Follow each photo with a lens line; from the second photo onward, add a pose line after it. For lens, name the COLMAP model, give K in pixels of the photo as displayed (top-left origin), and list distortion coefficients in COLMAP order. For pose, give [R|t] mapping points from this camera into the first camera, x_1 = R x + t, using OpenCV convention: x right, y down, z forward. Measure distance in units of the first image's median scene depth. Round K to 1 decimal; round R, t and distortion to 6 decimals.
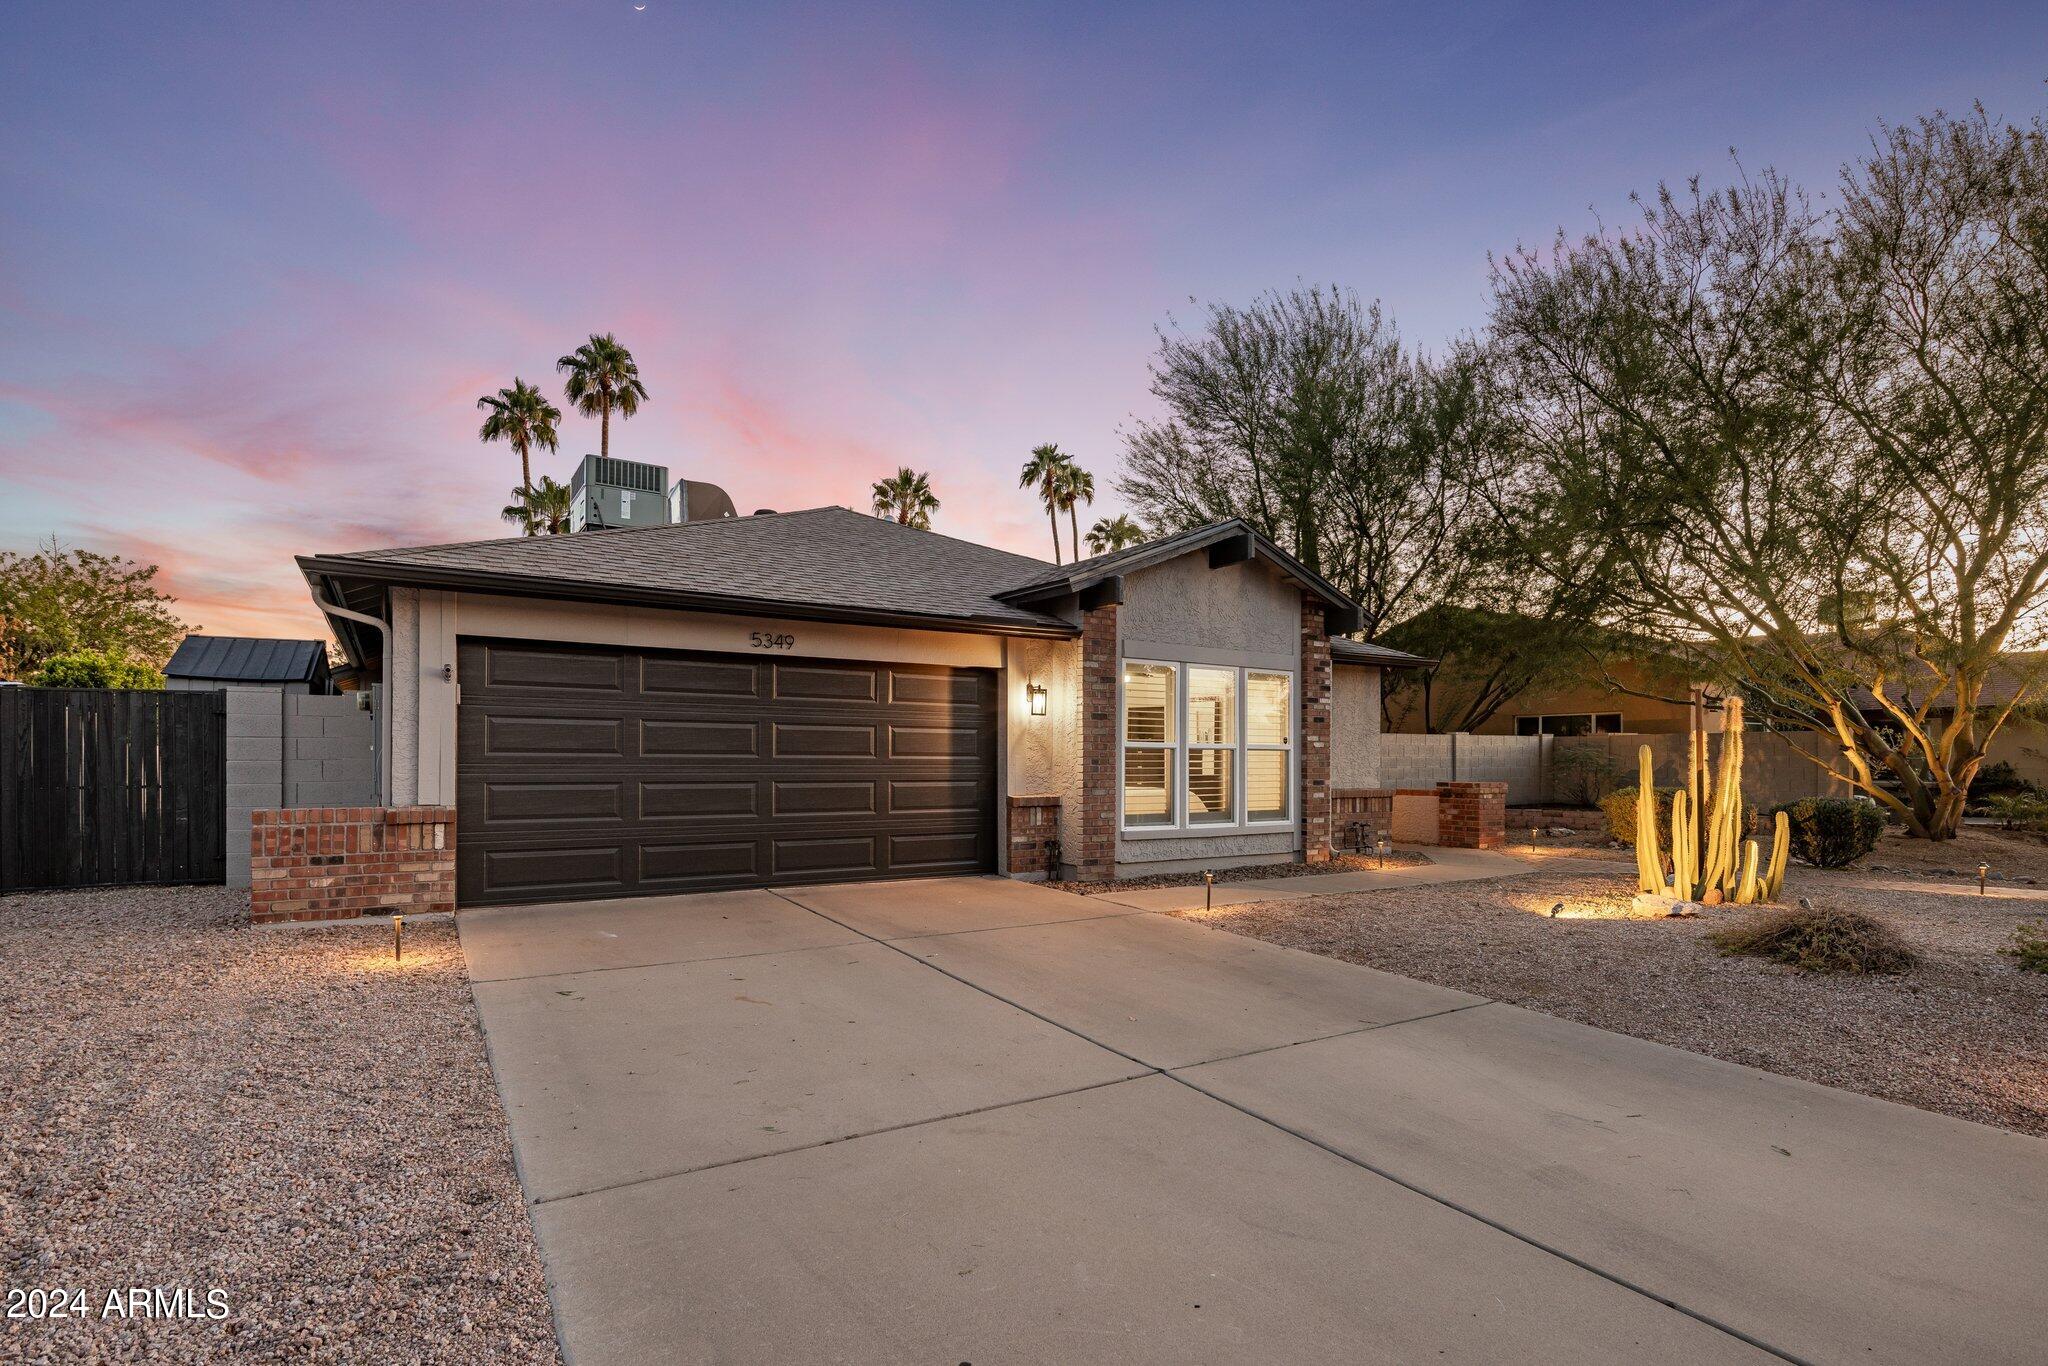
lens RADIAL K [[985.8, 0, 1027.7], [0, 985.8, 755.3], [0, 0, 1]] dist [-0.001113, -0.000170]
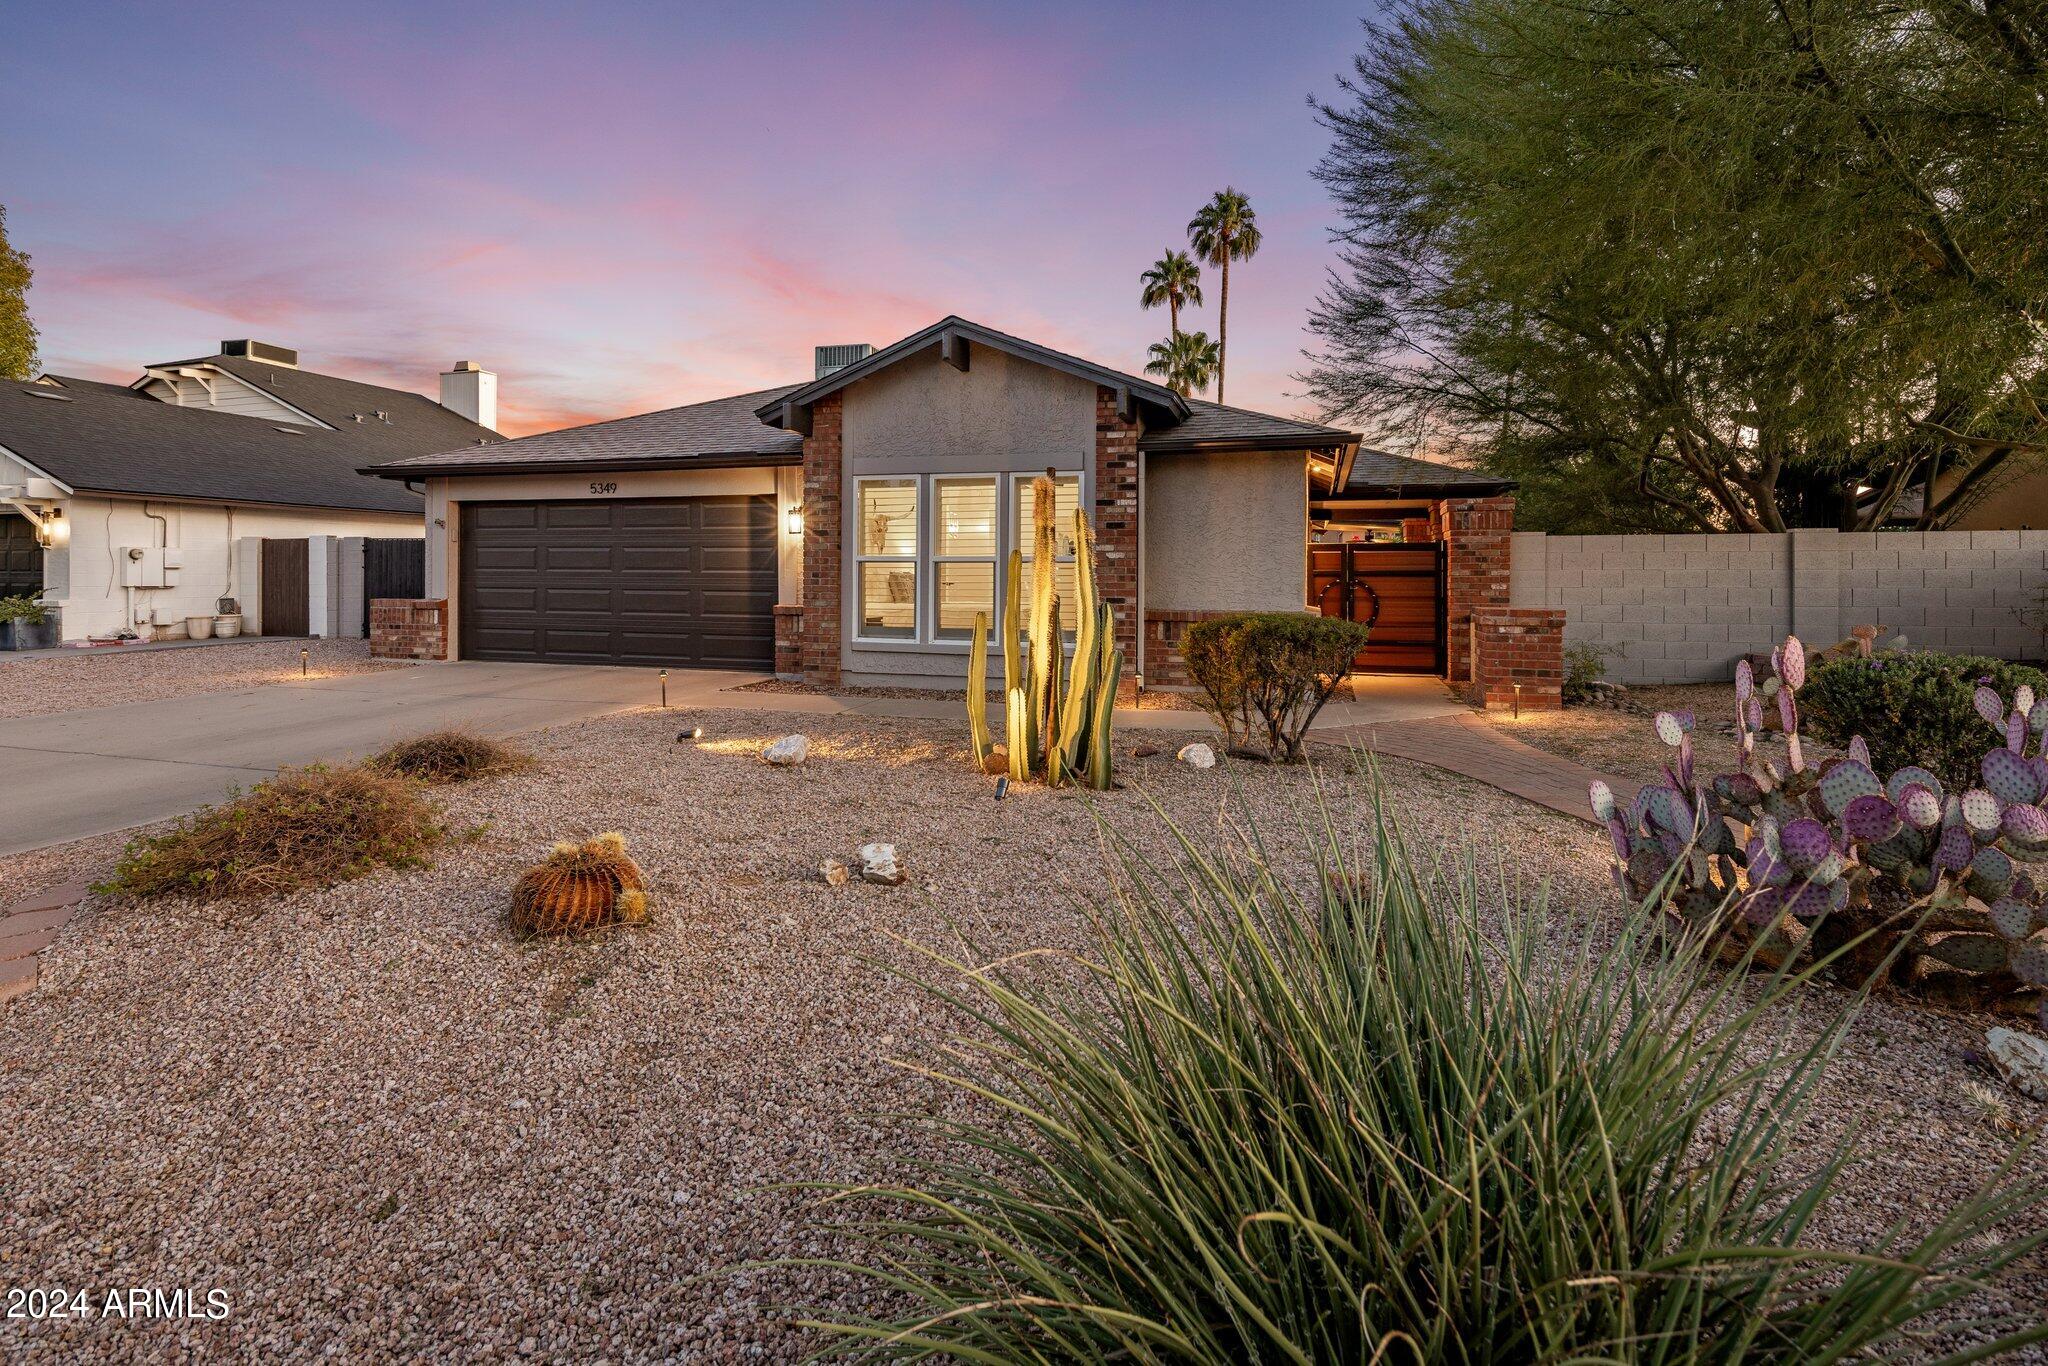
lens RADIAL K [[991.9, 0, 1019.3], [0, 991.9, 576.5], [0, 0, 1]] dist [-0.003563, -0.001753]
pose [[0.656839, -0.001665, -0.754029, 0.967698], [0.000829, 0.999999, -0.001486, 0.009349], [0.754030, 0.000351, 0.656840, 0.424682]]
